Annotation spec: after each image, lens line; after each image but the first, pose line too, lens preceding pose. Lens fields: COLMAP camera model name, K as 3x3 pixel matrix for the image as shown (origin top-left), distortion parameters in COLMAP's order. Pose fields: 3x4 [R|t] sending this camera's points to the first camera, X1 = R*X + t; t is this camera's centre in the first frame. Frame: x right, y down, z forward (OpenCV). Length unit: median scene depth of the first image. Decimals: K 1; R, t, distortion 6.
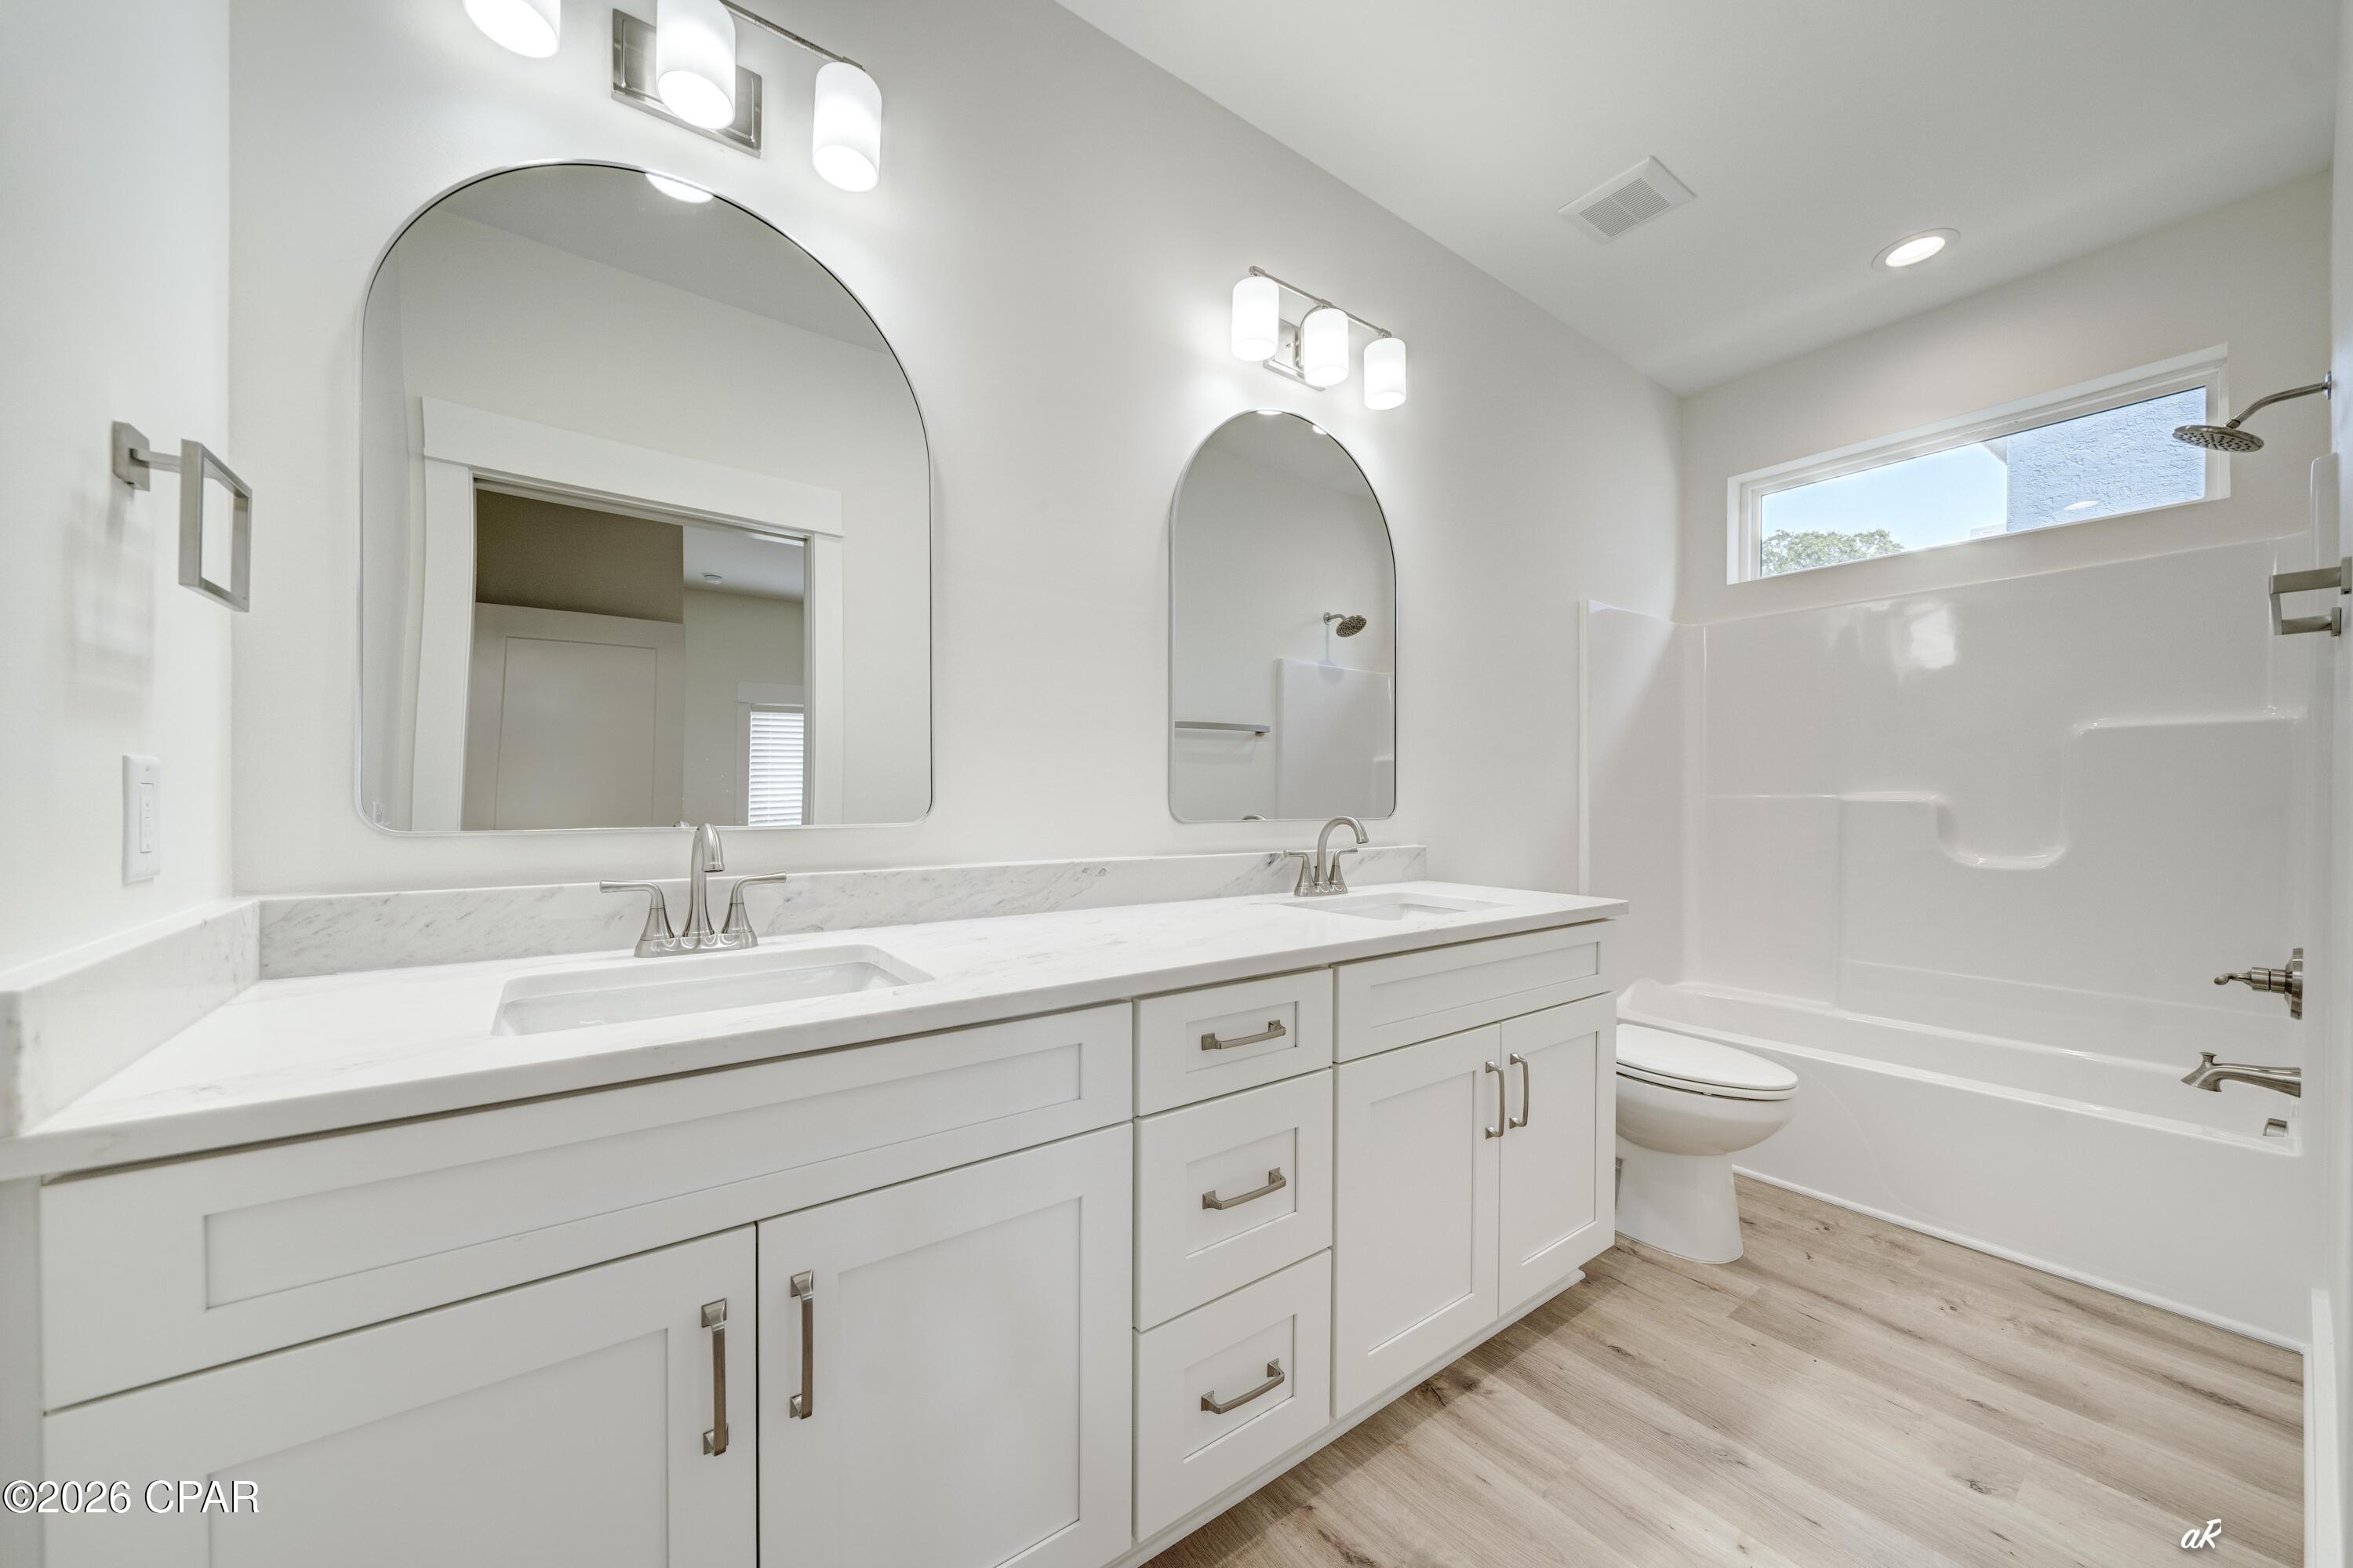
lens RADIAL K [[794.5, 0, 1163.7], [0, 794.5, 791.2], [0, 0, 1]] dist [-0.005594, 0.000111]
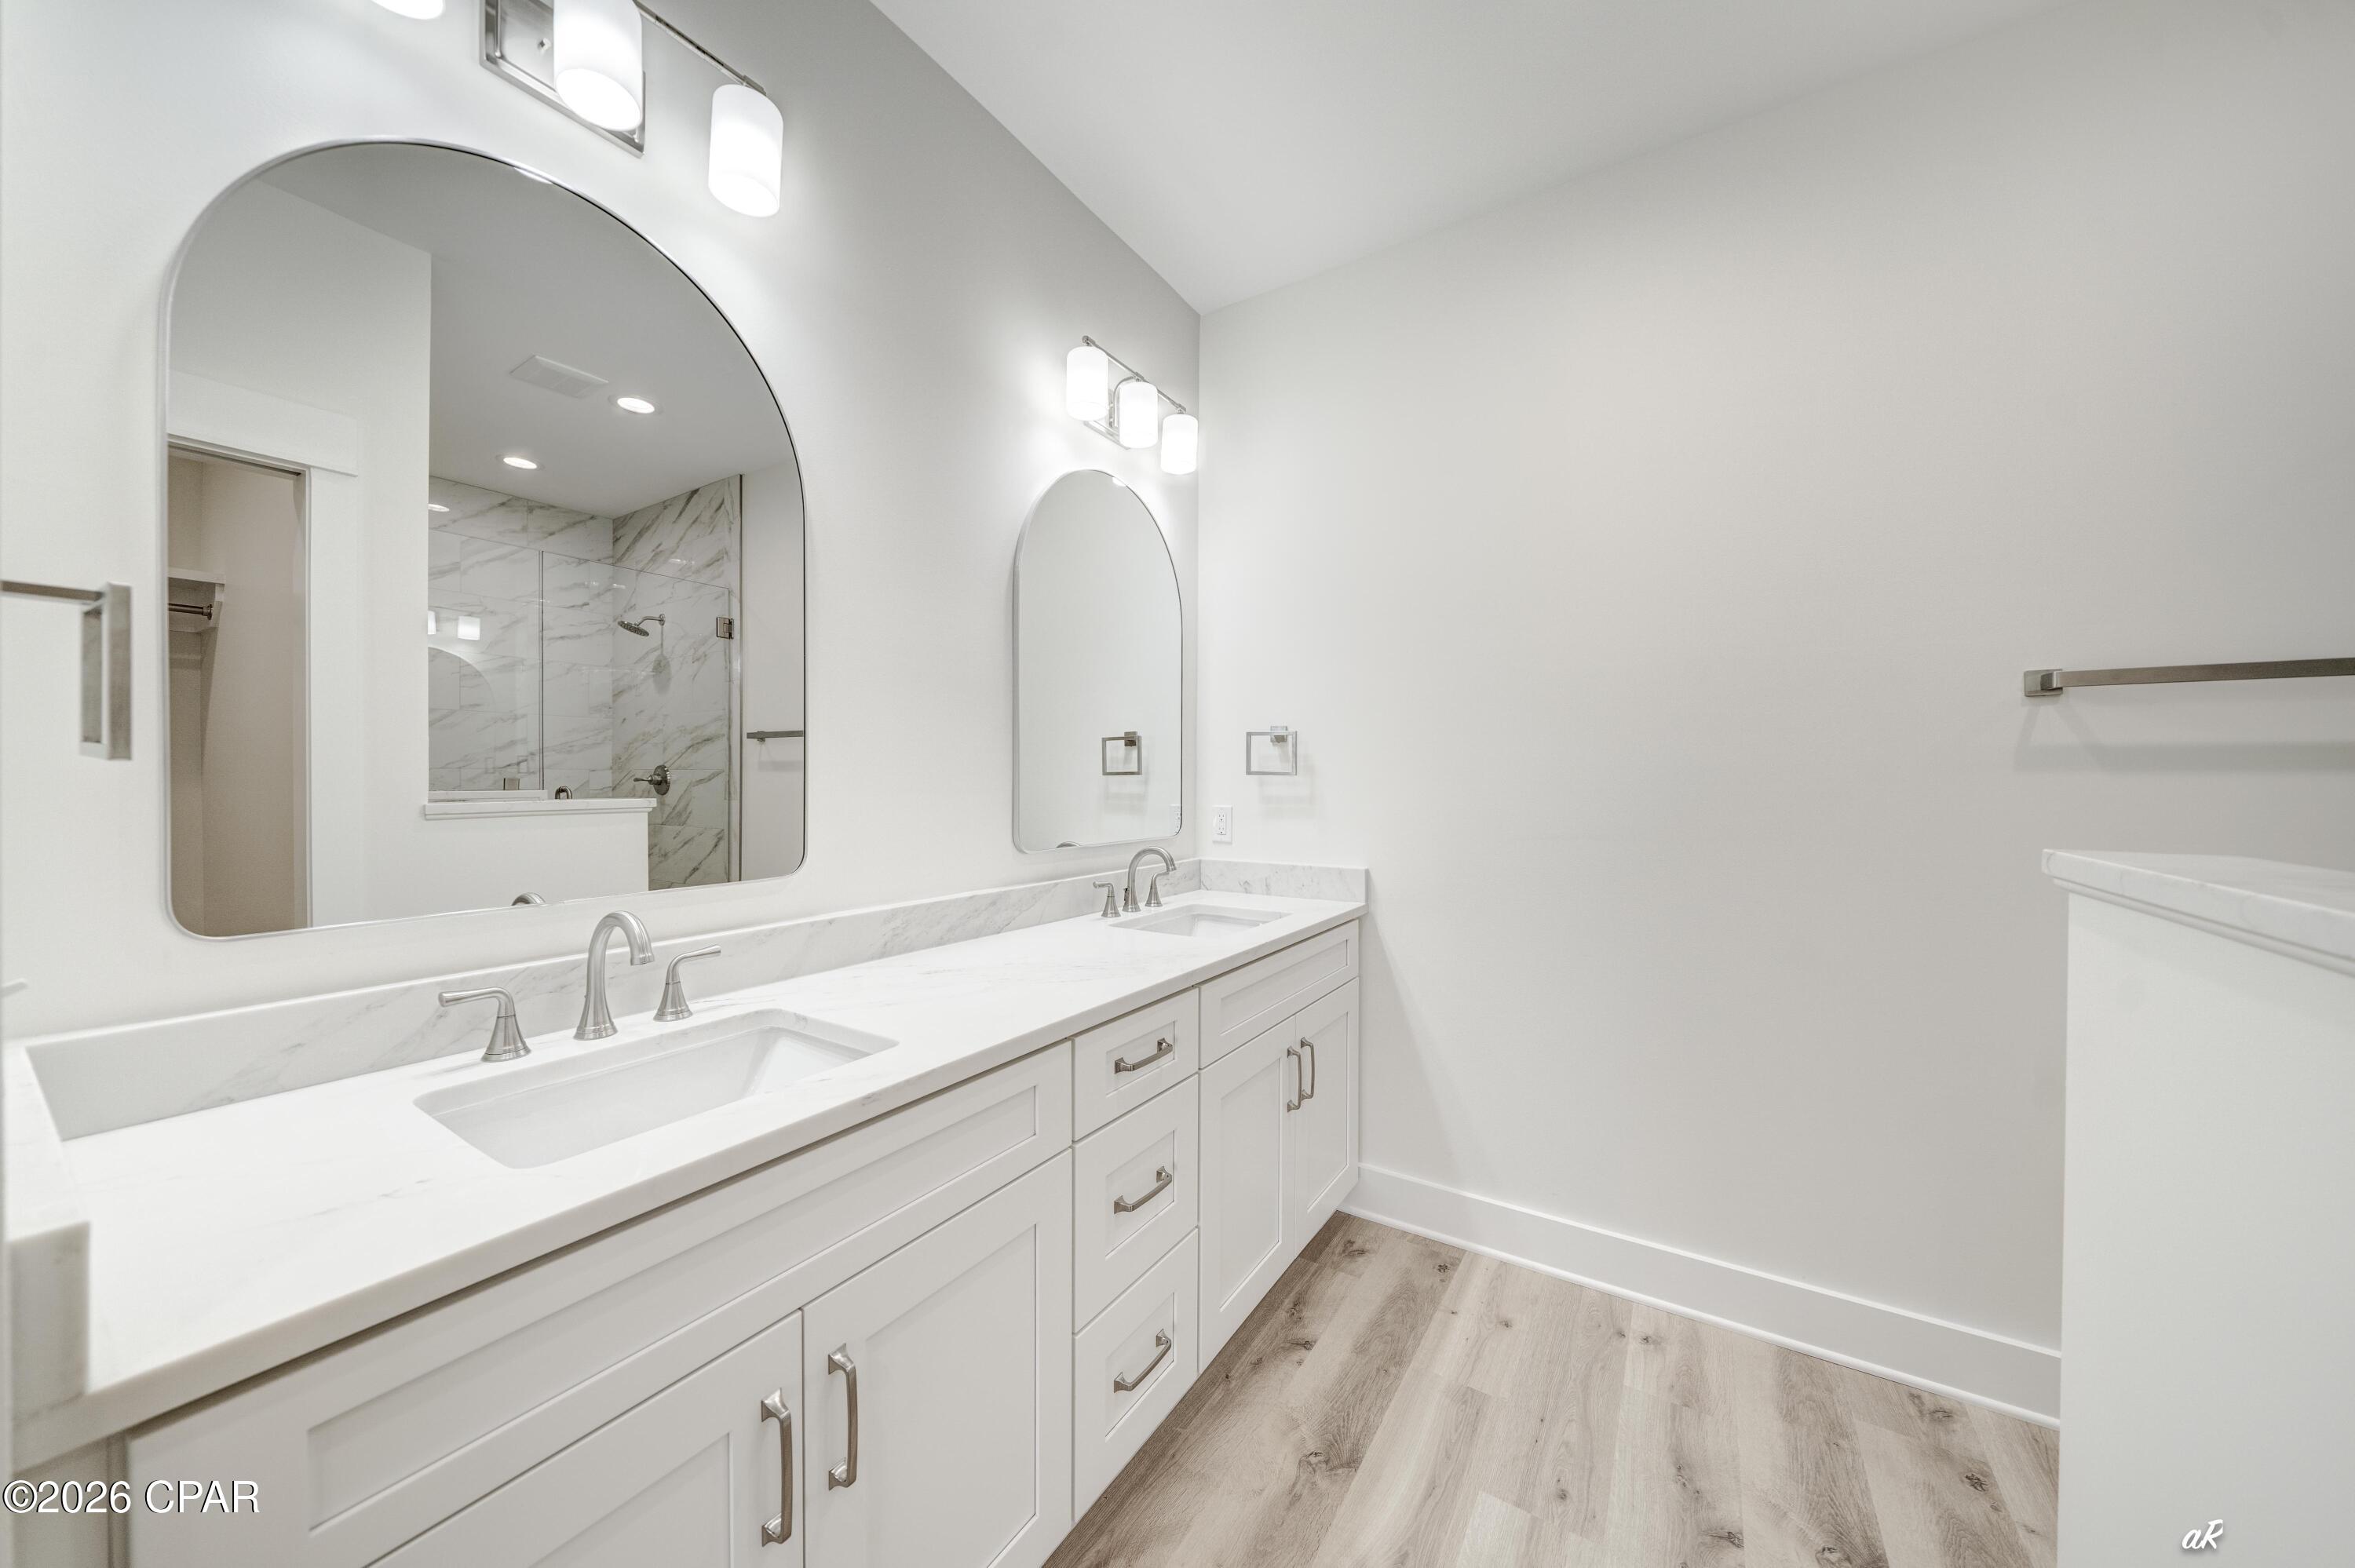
lens RADIAL K [[795.0, 0, 1164.7], [0, 795.0, 791.2], [0, 0, 1]] dist [-0.005594, 0.000111]
pose [[0.928954, -0.003265, 0.370180, -0.276057], [-0.000680, 0.999944, 0.010527, -0.081155], [-0.370194, -0.010031, 0.928901, -0.068513]]
